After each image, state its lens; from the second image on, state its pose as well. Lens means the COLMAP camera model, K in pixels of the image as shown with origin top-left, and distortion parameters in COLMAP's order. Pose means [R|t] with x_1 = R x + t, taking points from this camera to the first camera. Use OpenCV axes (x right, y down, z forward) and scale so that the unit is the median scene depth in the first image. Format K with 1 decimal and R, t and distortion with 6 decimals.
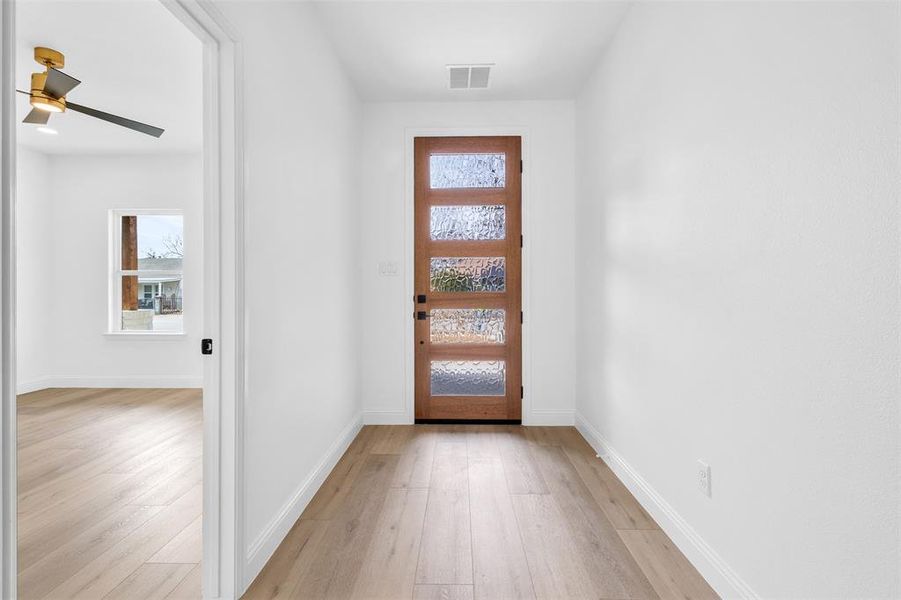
lens RADIAL K [[438.5, 0, 444.0], [0, 438.5, 294.7], [0, 0, 1]] dist [0.002649, 0.000399]
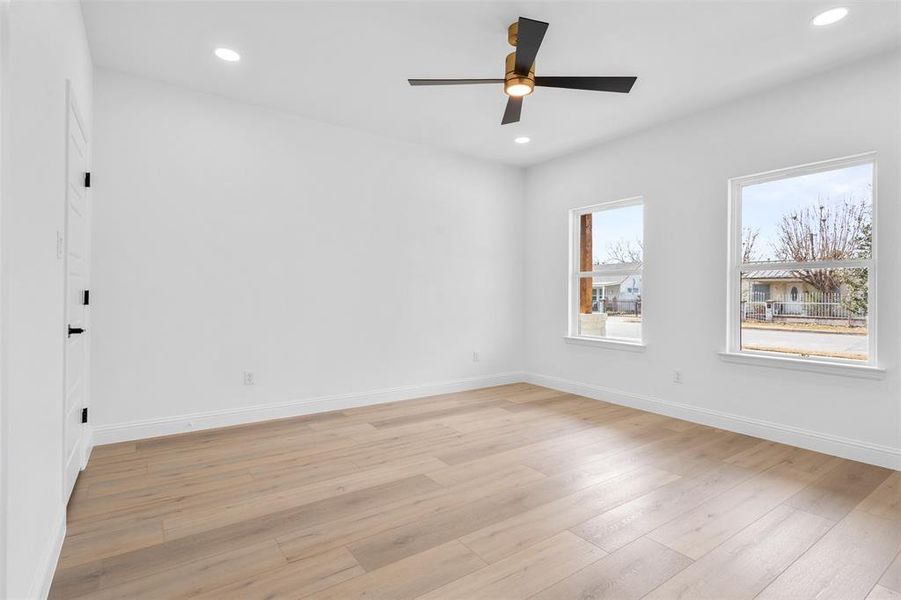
lens RADIAL K [[438.5, 0, 444.0], [0, 438.5, 294.7], [0, 0, 1]] dist [0.002649, 0.000399]
pose [[0.606205, 0.002071, -0.795306, -0.145049], [-0.008206, 0.999960, -0.003651, -0.000253], [0.795266, 0.008739, 0.606197, 0.175613]]
